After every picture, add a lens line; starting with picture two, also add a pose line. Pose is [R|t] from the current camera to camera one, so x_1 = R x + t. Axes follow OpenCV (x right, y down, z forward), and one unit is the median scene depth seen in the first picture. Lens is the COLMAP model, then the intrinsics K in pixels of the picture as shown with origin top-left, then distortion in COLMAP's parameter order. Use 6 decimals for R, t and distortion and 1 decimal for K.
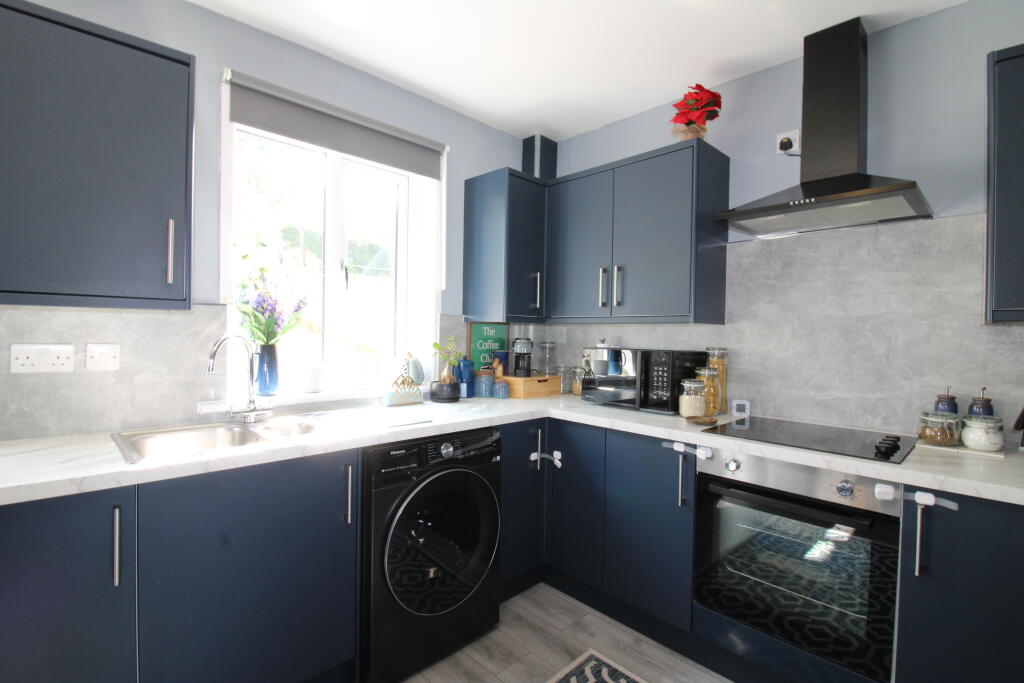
lens RADIAL K [[488.1, 0, 508.4], [0, 488.1, 337.5], [0, 0, 1]] dist [-0.003402, -0.000476]
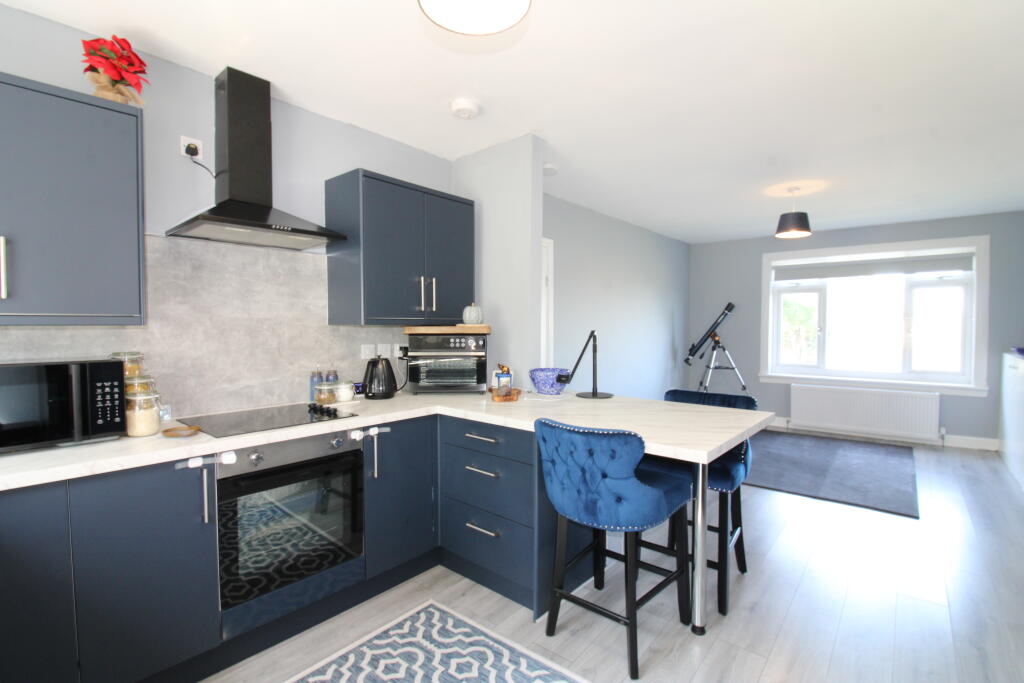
lens RADIAL K [[442.8, 0, 512.0], [0, 442.8, 341.5], [0, 0, 1]] dist [0.001363, 0.000029]
pose [[-0.072806, -0.049256, 0.996129, -0.460058], [0.011054, 0.998678, 0.050190, -0.033817], [-0.997285, 0.014666, -0.072165, 0.424019]]
